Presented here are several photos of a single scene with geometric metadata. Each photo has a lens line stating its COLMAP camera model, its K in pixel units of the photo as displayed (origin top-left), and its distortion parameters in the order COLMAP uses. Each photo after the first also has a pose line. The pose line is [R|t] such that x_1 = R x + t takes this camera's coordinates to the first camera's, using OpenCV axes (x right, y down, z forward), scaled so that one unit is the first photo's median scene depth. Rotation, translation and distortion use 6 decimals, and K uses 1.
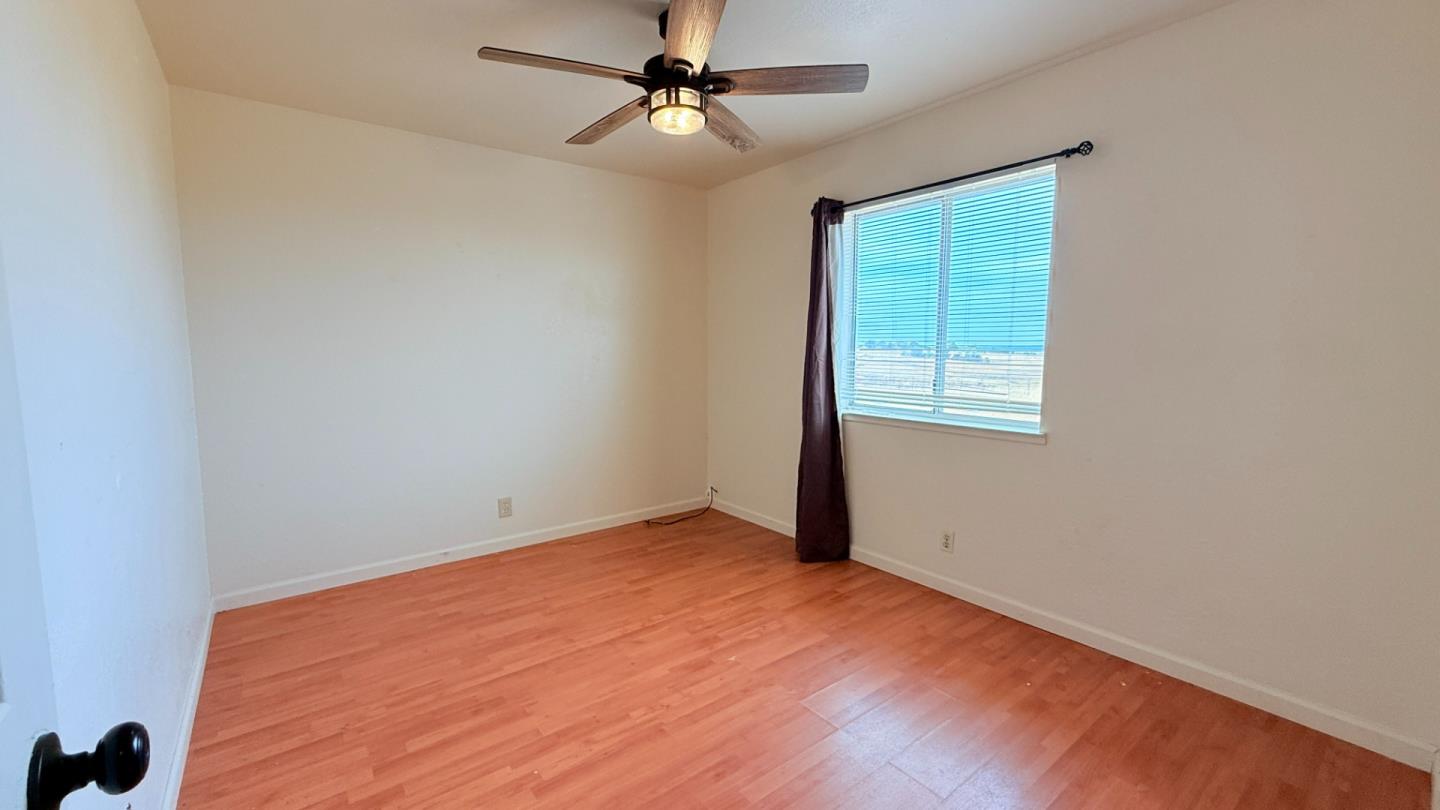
lens RADIAL K [[579.3, 0, 717.1], [0, 579.3, 416.8], [0, 0, 1]] dist [0.002473, -0.000208]
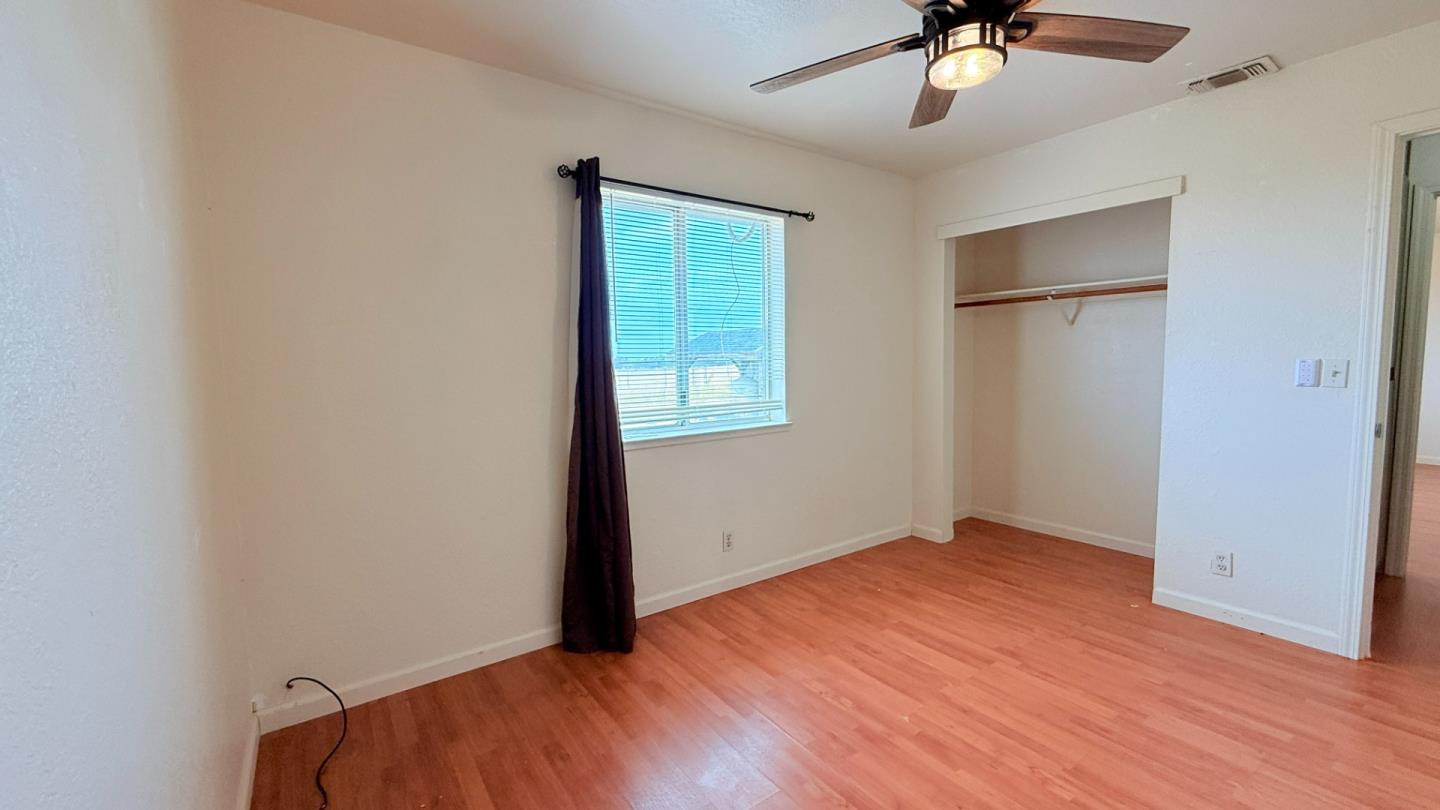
lens RADIAL K [[579.3, 0, 716.3], [0, 579.3, 409.8], [0, 0, 1]] dist [0.002473, -0.000208]
pose [[0.024431, -0.087311, 0.995882, -0.640917], [0.134764, 0.987374, 0.083259, -0.113401], [-0.990576, 0.132175, 0.035889, 0.960896]]
